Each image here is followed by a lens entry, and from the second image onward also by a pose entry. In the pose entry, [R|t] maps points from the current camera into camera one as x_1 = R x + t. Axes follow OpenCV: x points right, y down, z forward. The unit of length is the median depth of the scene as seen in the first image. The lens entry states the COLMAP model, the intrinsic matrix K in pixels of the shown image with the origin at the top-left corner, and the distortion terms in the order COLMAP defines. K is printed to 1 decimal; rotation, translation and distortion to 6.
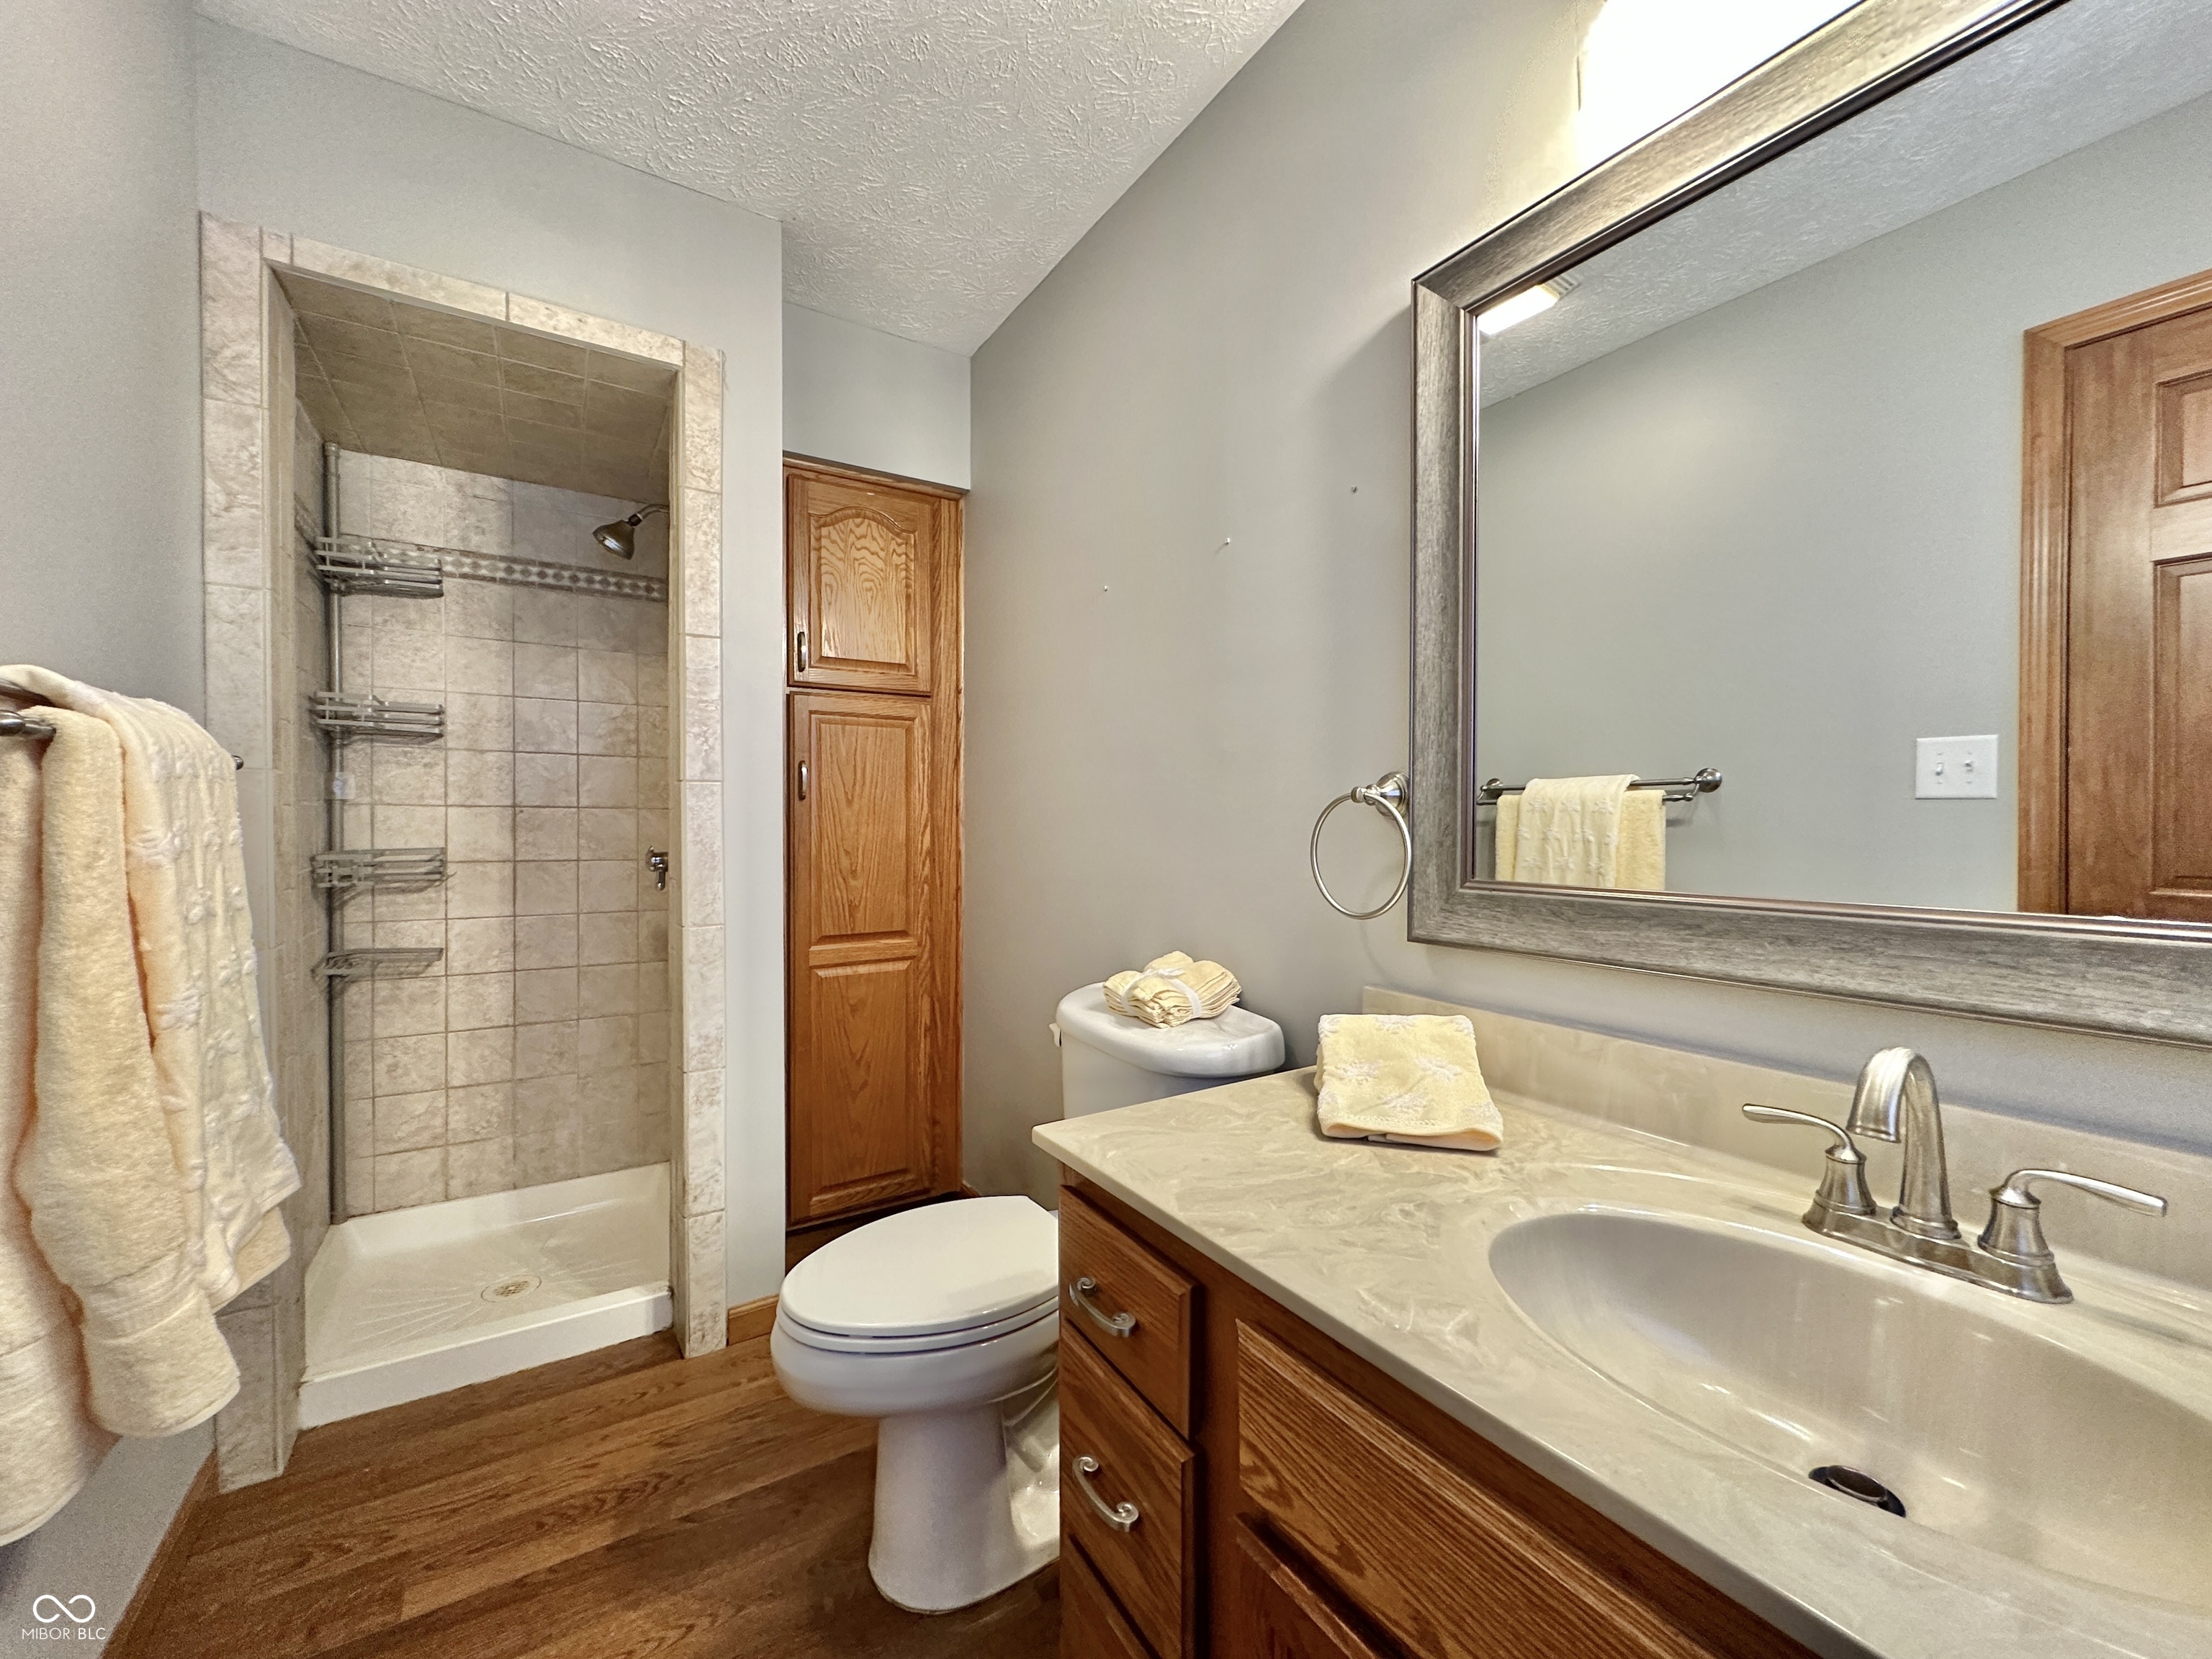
lens RADIAL K [[887.4, 0, 1107.0], [0, 887.4, 826.8], [0, 0, 1]] dist [-0.002336, 0.000815]
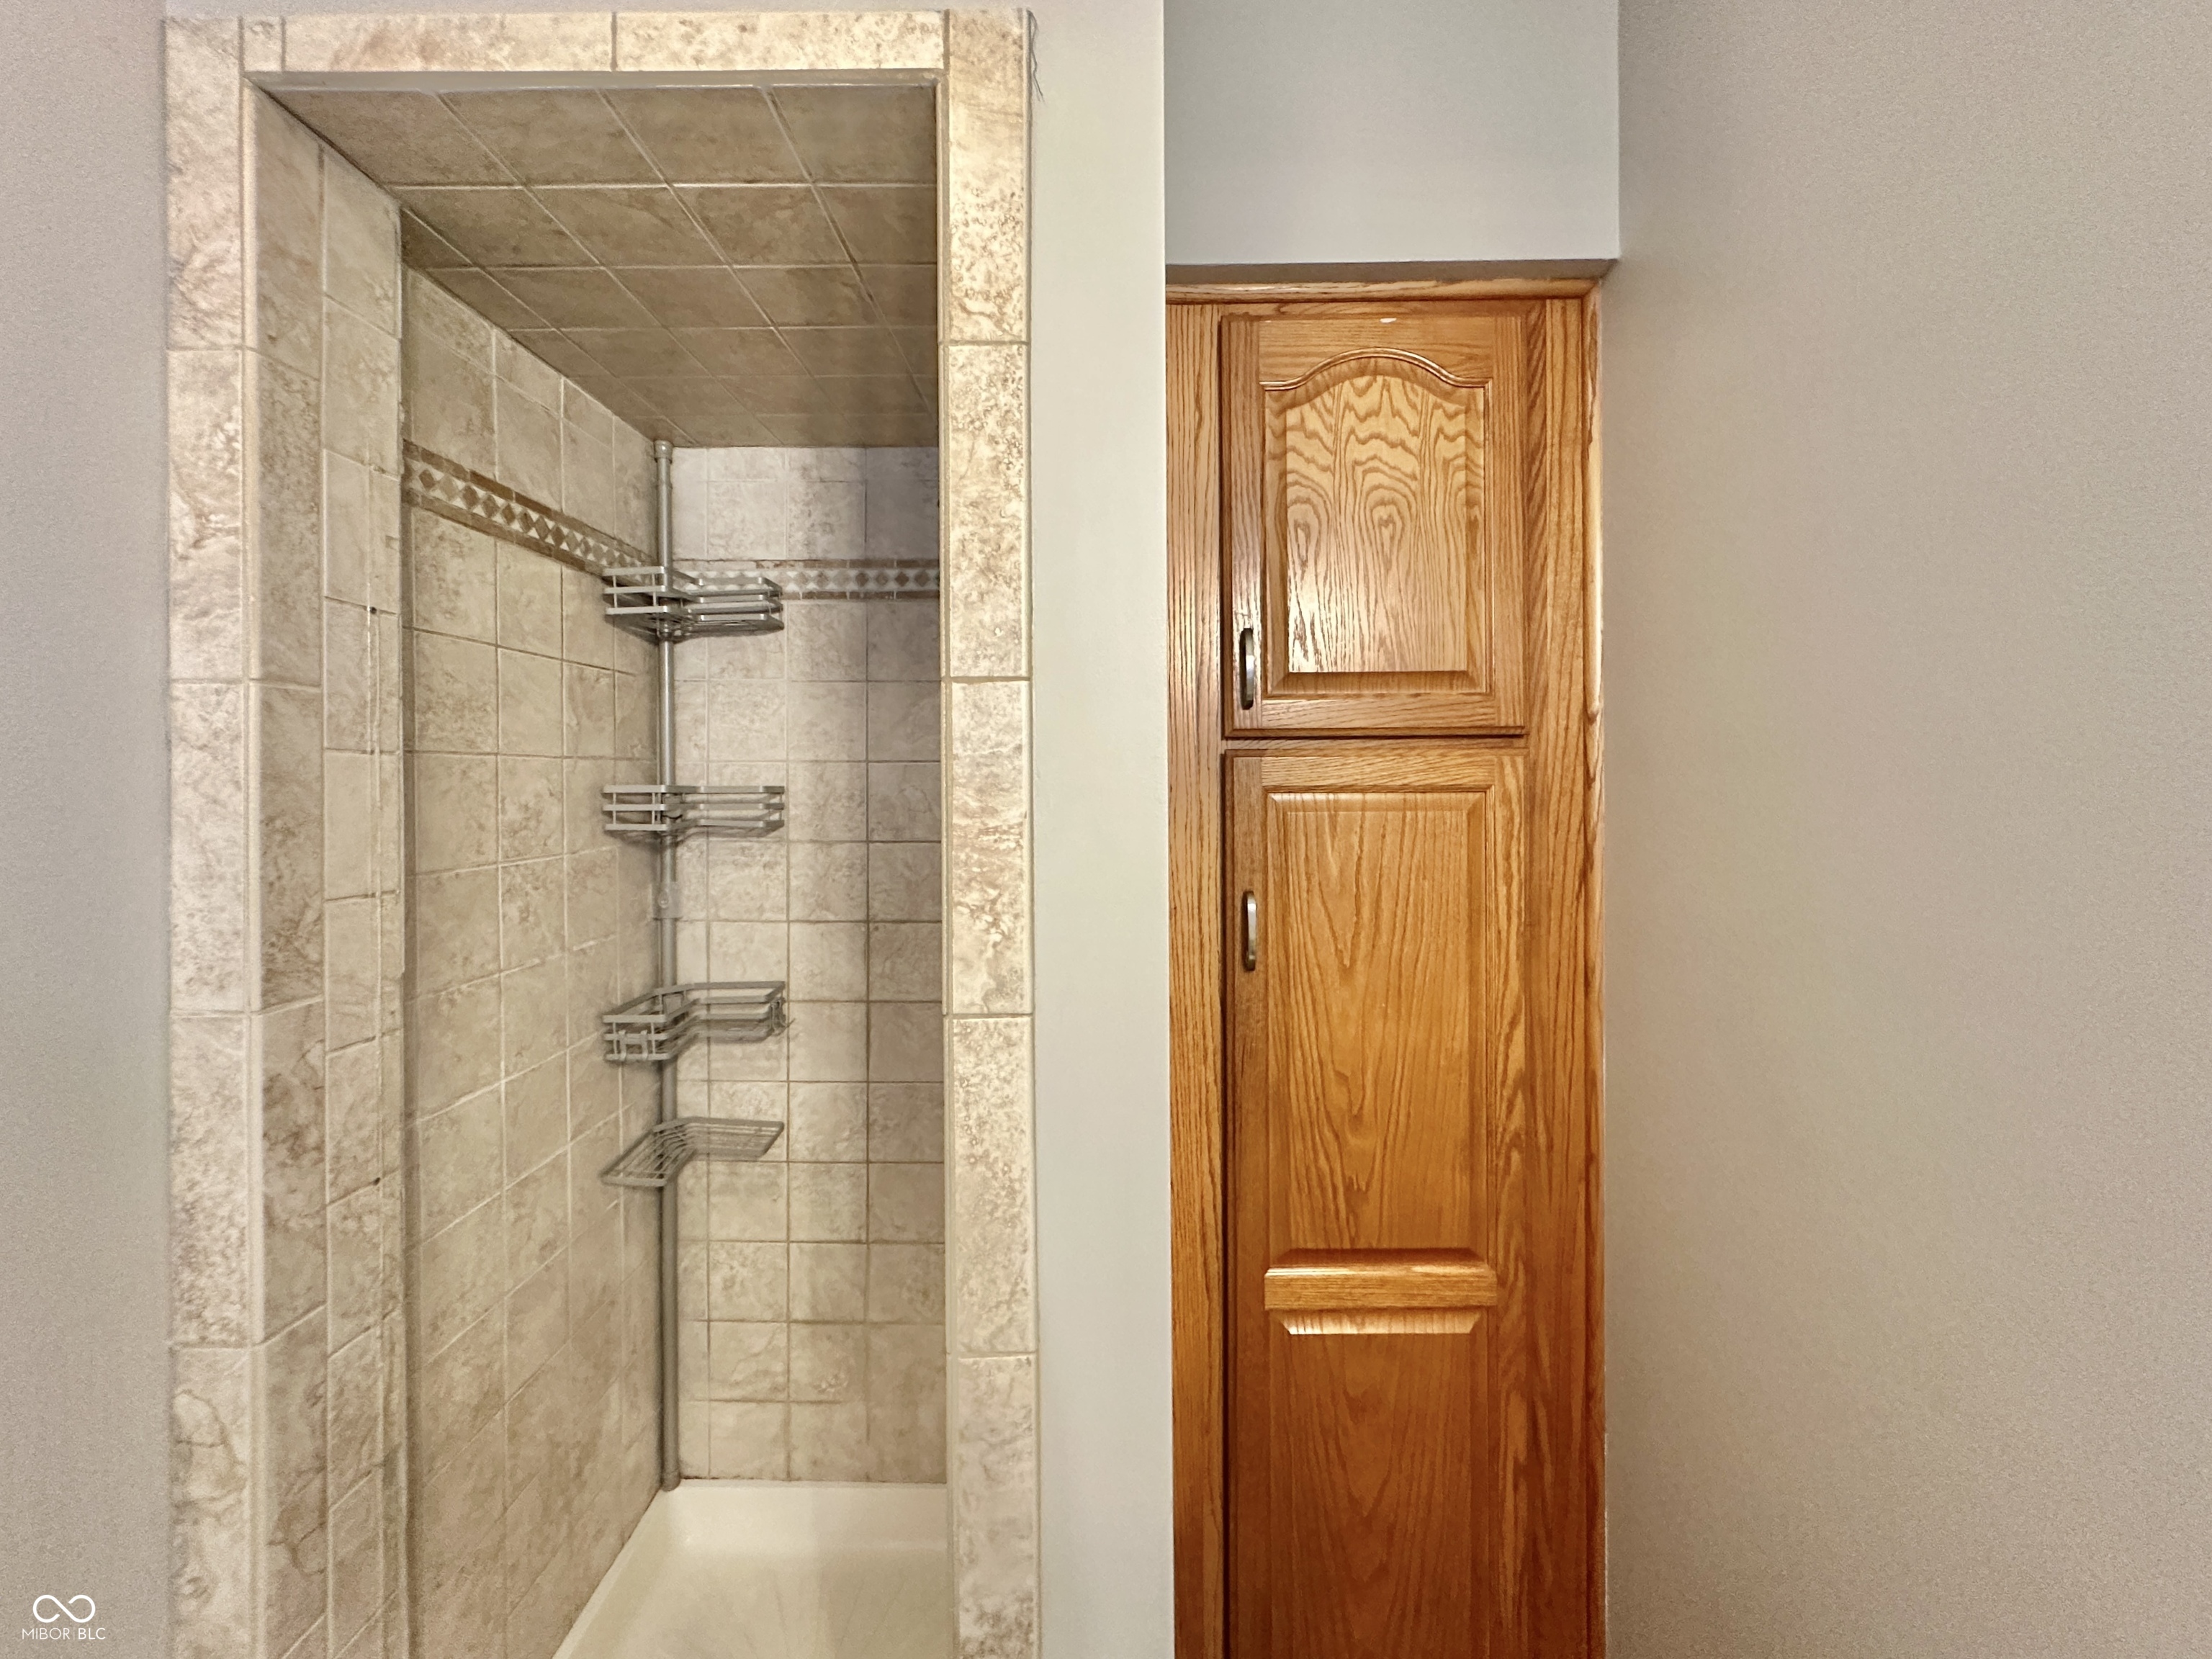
lens RADIAL K [[887.4, 0, 1114.1], [0, 887.4, 777.9], [0, 0, 1]] dist [-0.002336, 0.000815]
pose [[0.837790, -0.005946, -0.545960, -0.137603], [0.002363, 0.999971, -0.007265, -0.133128], [0.545987, 0.004796, 0.837780, 0.546445]]
